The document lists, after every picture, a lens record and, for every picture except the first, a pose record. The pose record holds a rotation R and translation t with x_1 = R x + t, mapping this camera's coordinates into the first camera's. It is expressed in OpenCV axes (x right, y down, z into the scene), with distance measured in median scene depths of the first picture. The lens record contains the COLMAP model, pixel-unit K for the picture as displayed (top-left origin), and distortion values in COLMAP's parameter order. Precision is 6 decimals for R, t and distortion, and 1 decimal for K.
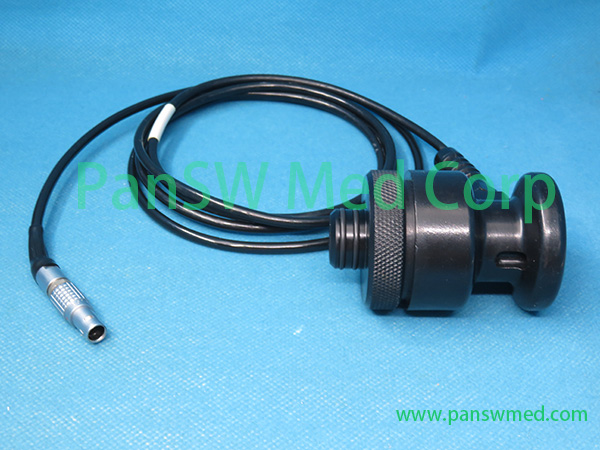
lens RADIAL K [[816.5, 0, 304.4], [0, 816.5, 223.7], [0, 0, 1]] dist [-0.074160, 0.000000]
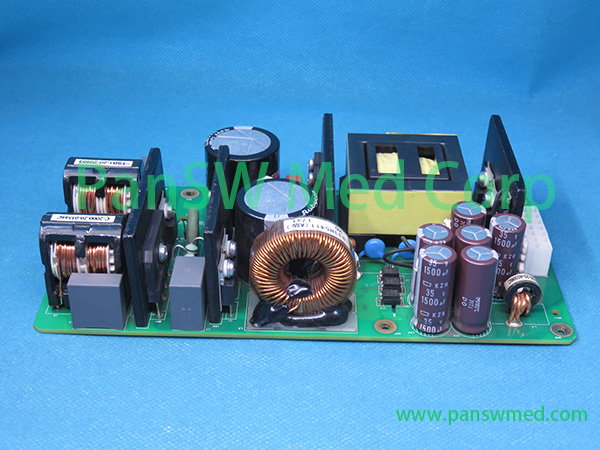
lens RADIAL K [[956.3, 0, 298.6], [0, 956.3, 227.8], [0, 0, 1]] dist [-0.101843, 0.000000]
pose [[0.998072, 0.015609, -0.060065, -0.031374], [-0.021941, 0.994097, -0.106253, 0.206682], [0.058052, 0.107366, 0.992523, -0.420508]]
